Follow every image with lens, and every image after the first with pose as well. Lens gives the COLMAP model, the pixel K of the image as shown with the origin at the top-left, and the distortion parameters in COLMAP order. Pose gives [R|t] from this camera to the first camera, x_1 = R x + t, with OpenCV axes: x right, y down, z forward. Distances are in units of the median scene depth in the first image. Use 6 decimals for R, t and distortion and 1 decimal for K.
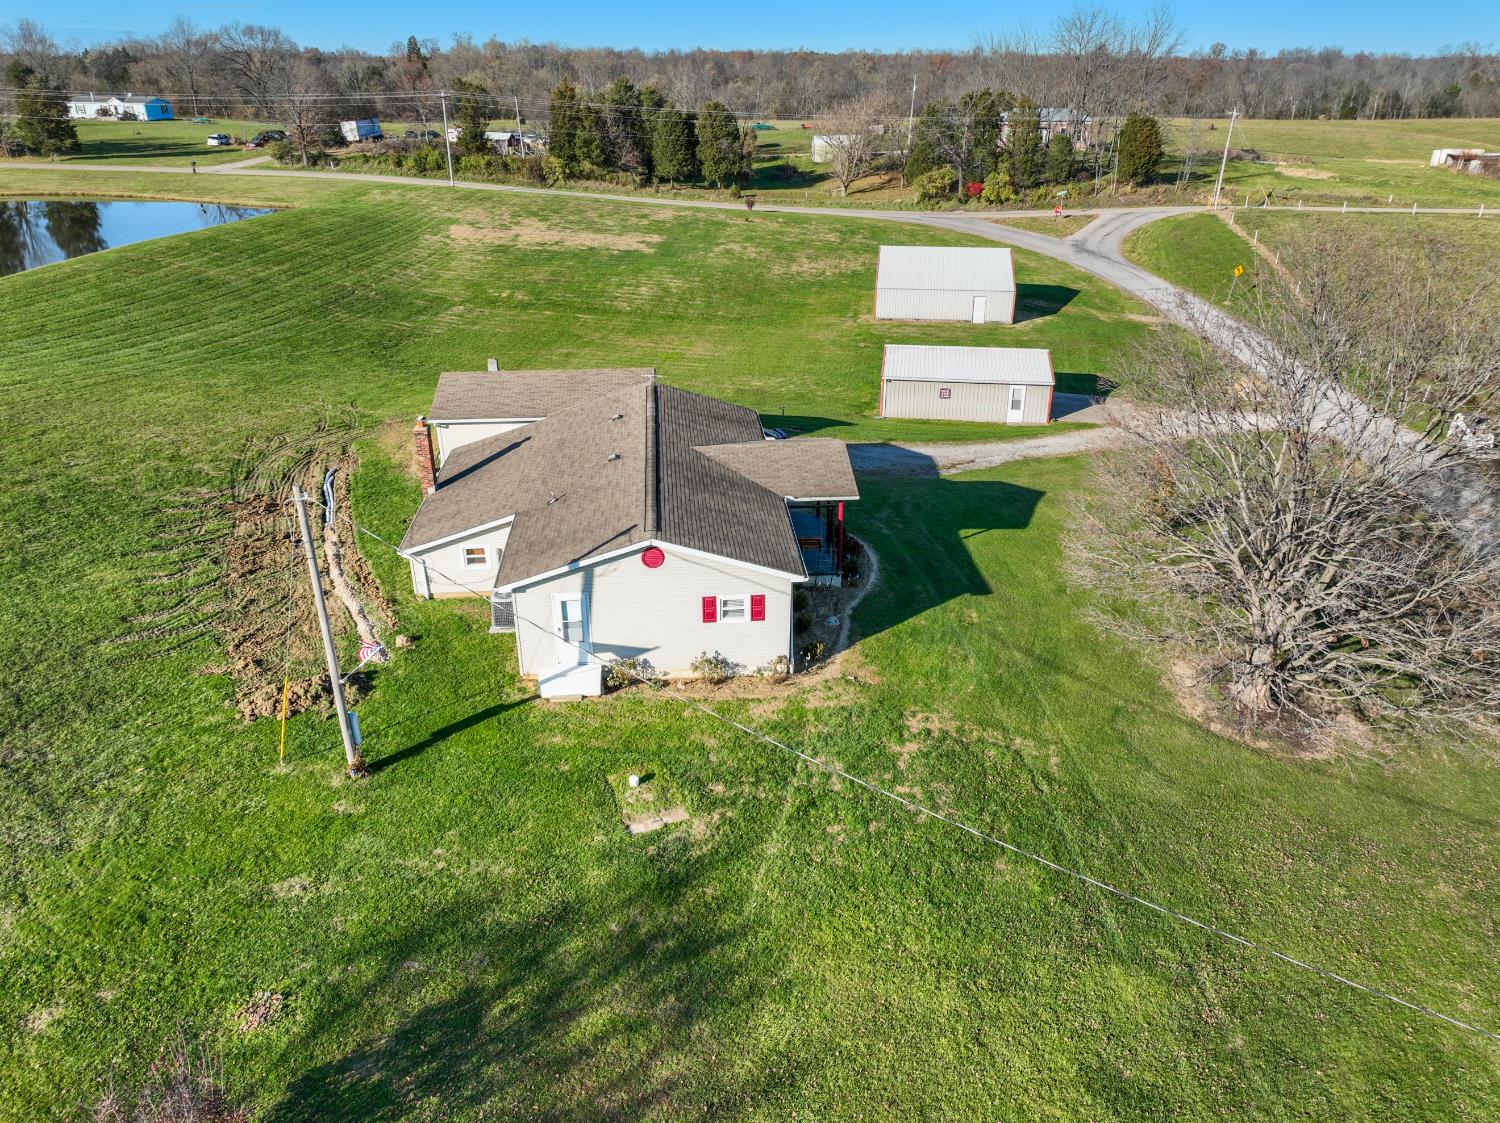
lens RADIAL K [[1049.7, 0, 754.7], [0, 1049.7, 562.1], [0, 0, 1]] dist [0.003187, 0.010301]
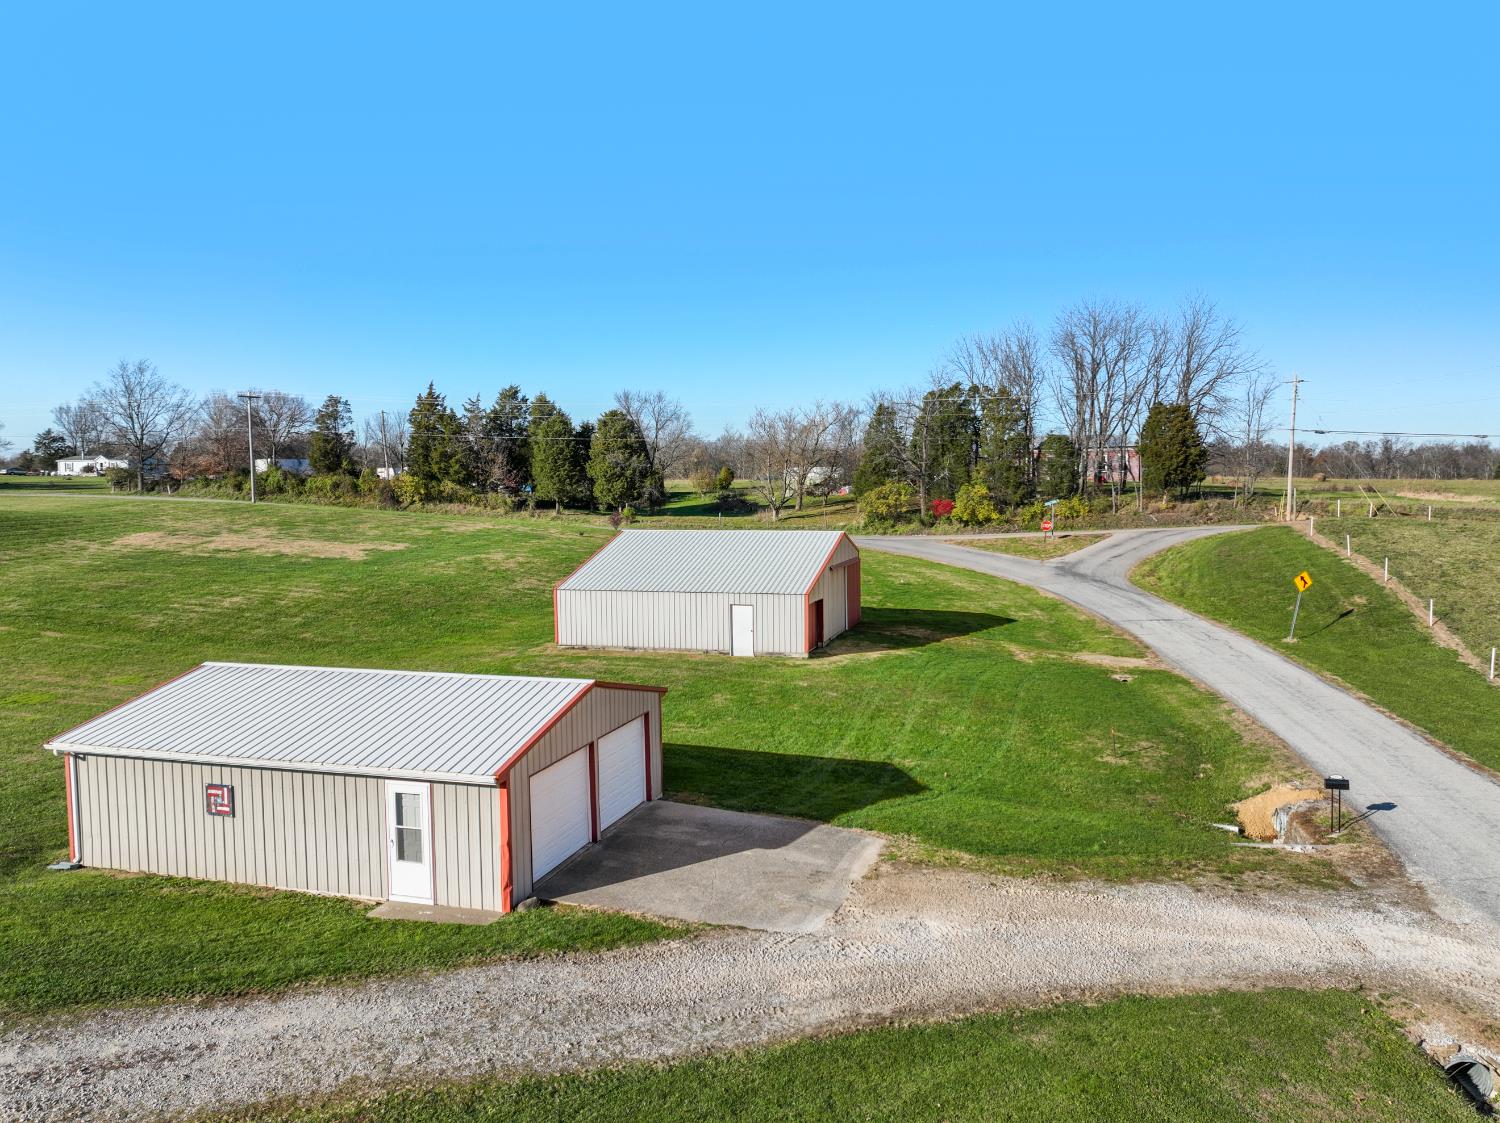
lens RADIAL K [[1049.7, 0, 754.7], [0, 1049.7, 562.1], [0, 0, 1]] dist [0.003187, 0.010301]
pose [[0.989447, 0.002218, -0.144882, 0.187752], [-0.053843, 0.933916, -0.353415, -0.059253], [0.134523, 0.357486, 0.924179, 0.333767]]
